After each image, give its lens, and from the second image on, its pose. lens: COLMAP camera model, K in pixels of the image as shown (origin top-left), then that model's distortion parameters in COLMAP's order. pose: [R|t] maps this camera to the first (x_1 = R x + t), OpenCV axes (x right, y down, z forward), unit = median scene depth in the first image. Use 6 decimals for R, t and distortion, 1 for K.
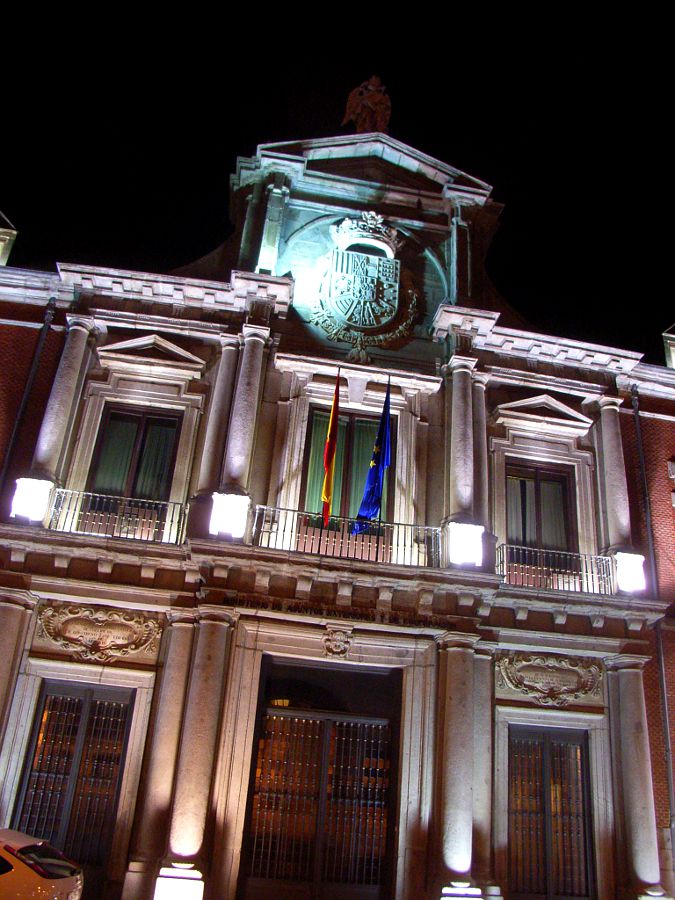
lens RADIAL K [[808.6, 0, 337.5], [0, 808.6, 450.0], [0, 0, 1]] dist [-0.101481, 0.013799]
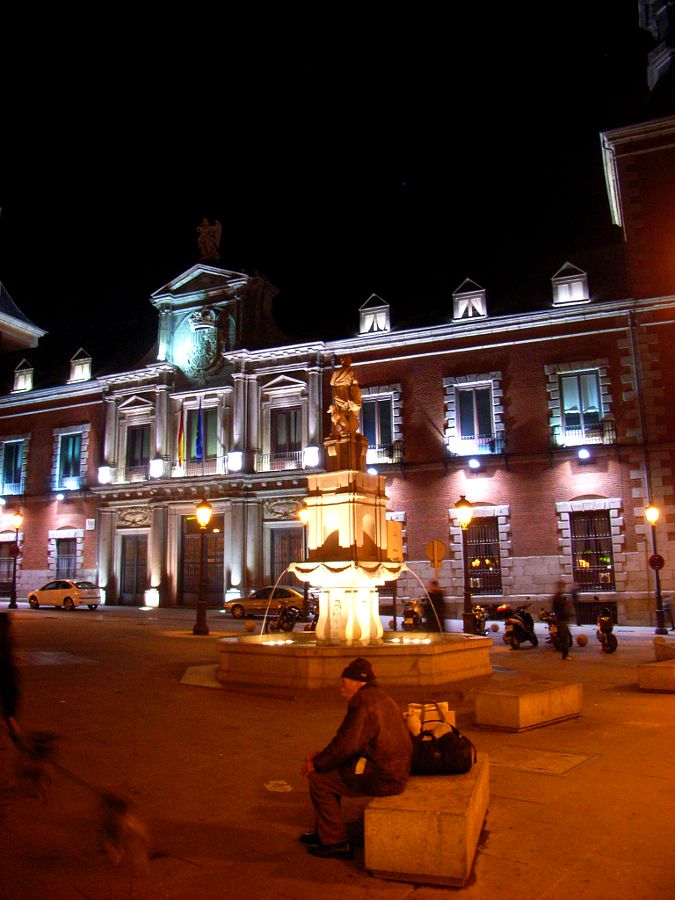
lens RADIAL K [[808.6, 0, 337.5], [0, 808.6, 450.0], [0, 0, 1]] dist [-0.101481, 0.013799]
pose [[0.821154, -0.173279, -0.543766, 1.600976], [0.305721, 0.938111, 0.162735, -0.198577], [0.481914, -0.299871, 0.823308, -0.780008]]
